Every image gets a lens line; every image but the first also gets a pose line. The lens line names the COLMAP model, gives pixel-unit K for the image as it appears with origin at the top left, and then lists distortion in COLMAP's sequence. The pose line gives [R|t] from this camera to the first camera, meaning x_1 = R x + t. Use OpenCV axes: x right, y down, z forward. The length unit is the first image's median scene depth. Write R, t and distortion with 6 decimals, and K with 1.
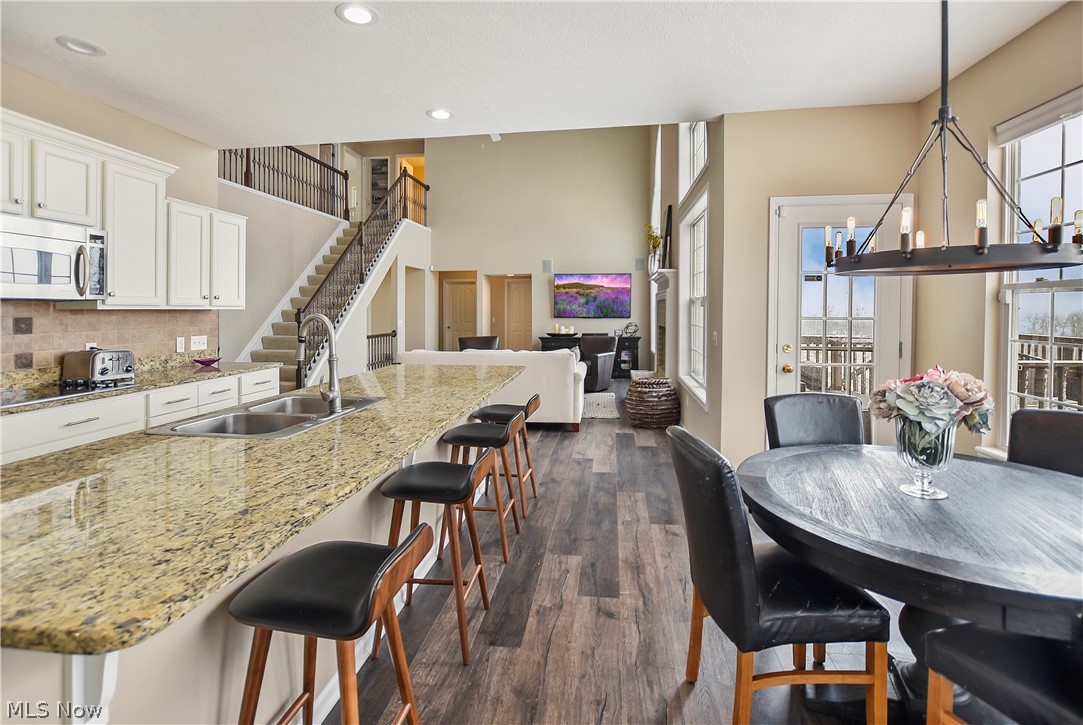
lens RADIAL K [[512.2, 0, 538.1], [0, 512.2, 310.8], [0, 0, 1]] dist [-0.001549, -0.000656]
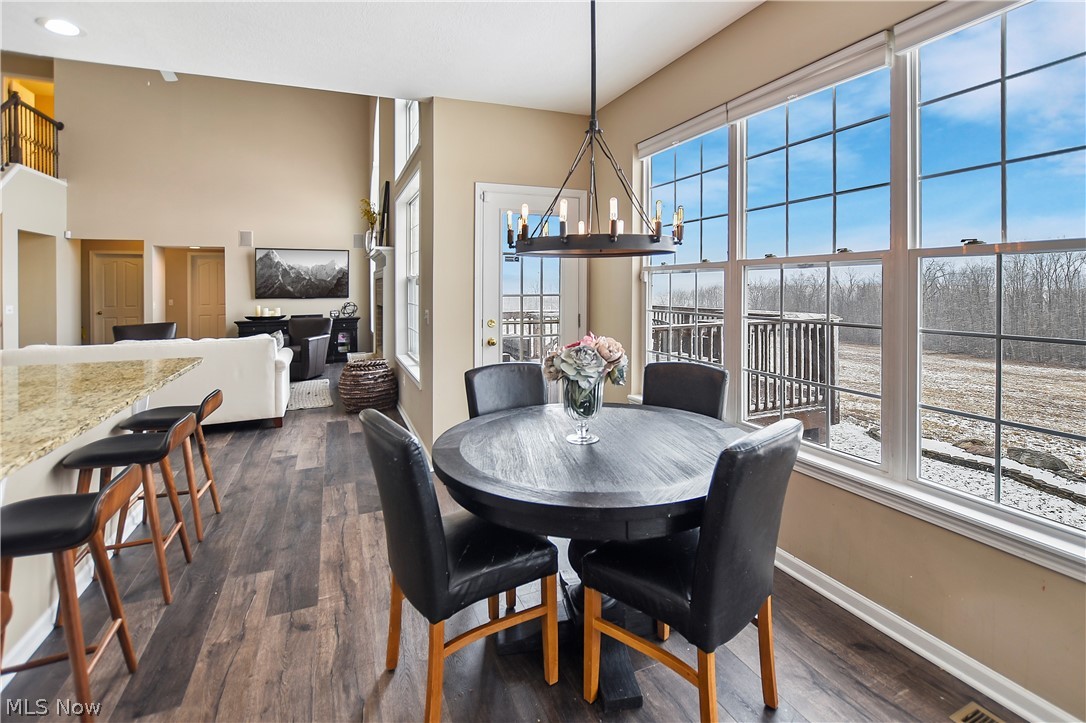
lens RADIAL K [[517.5, 0, 544.3], [0, 517.5, 287.4], [0, 0, 1]] dist [0.000080, -0.000415]
pose [[0.862847, -0.004568, 0.505445, 0.037101], [0.006755, 0.999974, -0.002494, 0.001305], [-0.505421, 0.005566, 0.862855, -0.000786]]
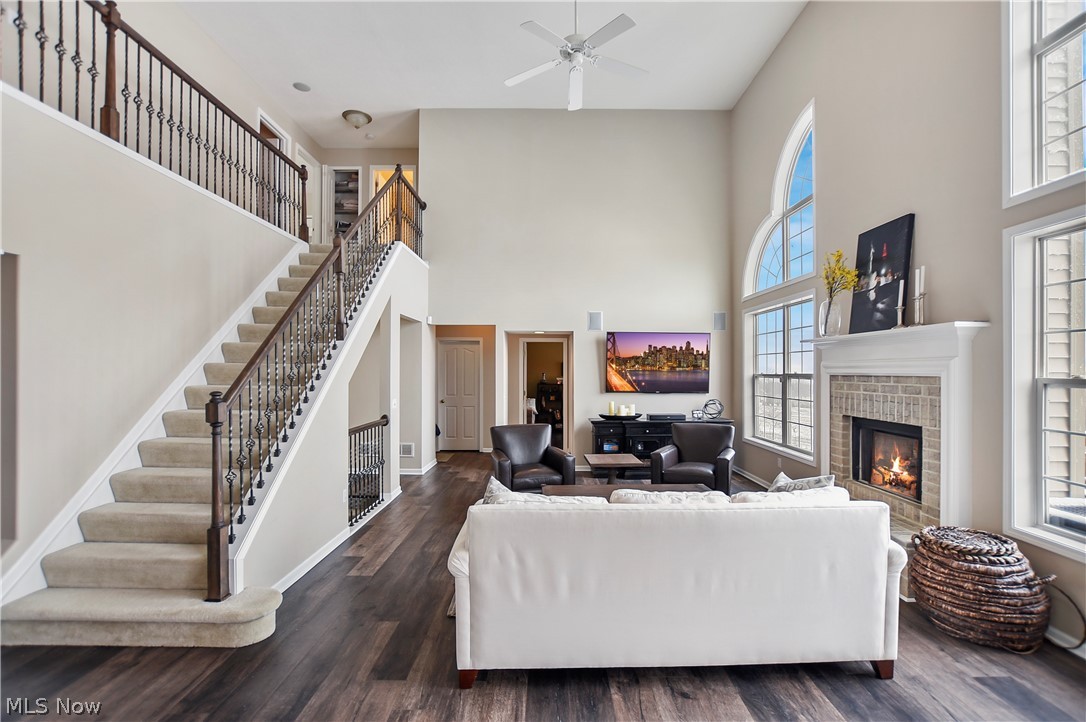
lens RADIAL K [[488.0, 0, 546.6], [0, 488.0, 367.9], [0, 0, 1]] dist [-0.002341, -0.000309]
pose [[0.989800, 0.008290, 0.142225, -0.520758], [-0.007379, 0.999949, -0.006932, -0.053678], [-0.142275, 0.005812, 0.989810, 1.155691]]
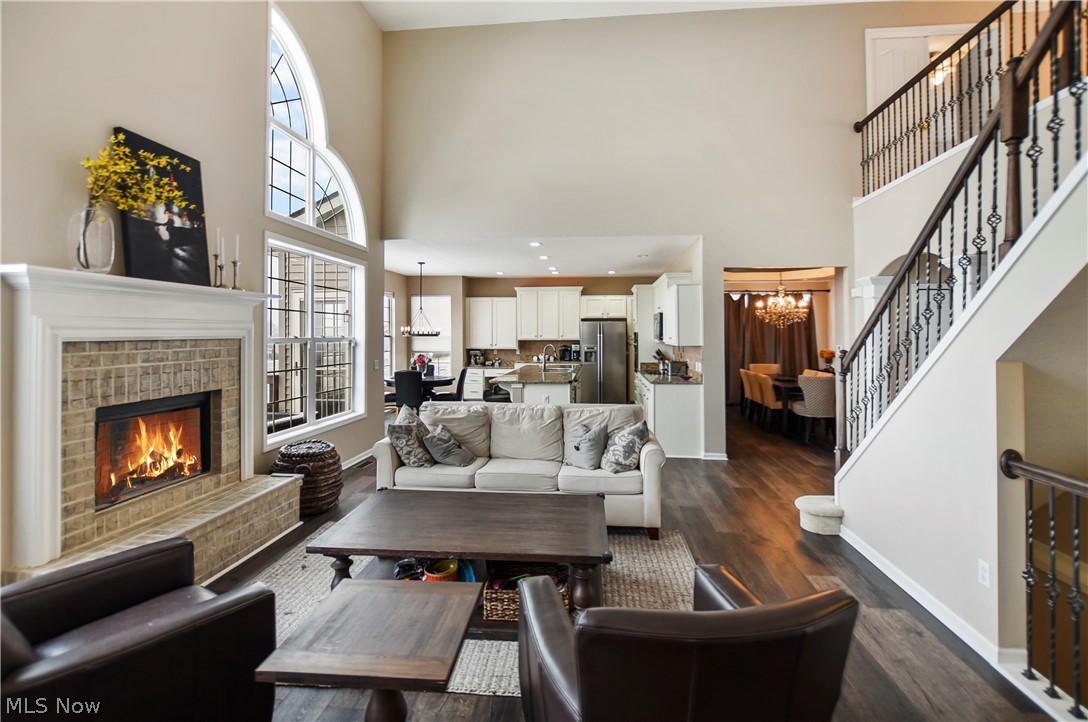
lens RADIAL K [[477.8, 0, 547.2], [0, 477.8, 329.9], [0, 0, 1]] dist [-0.001987, -0.000204]
pose [[-0.999495, 0.004438, -0.031463, -0.200875], [0.004553, 0.999983, -0.003567, -0.062086], [0.031447, -0.003708, -0.999499, 3.395062]]
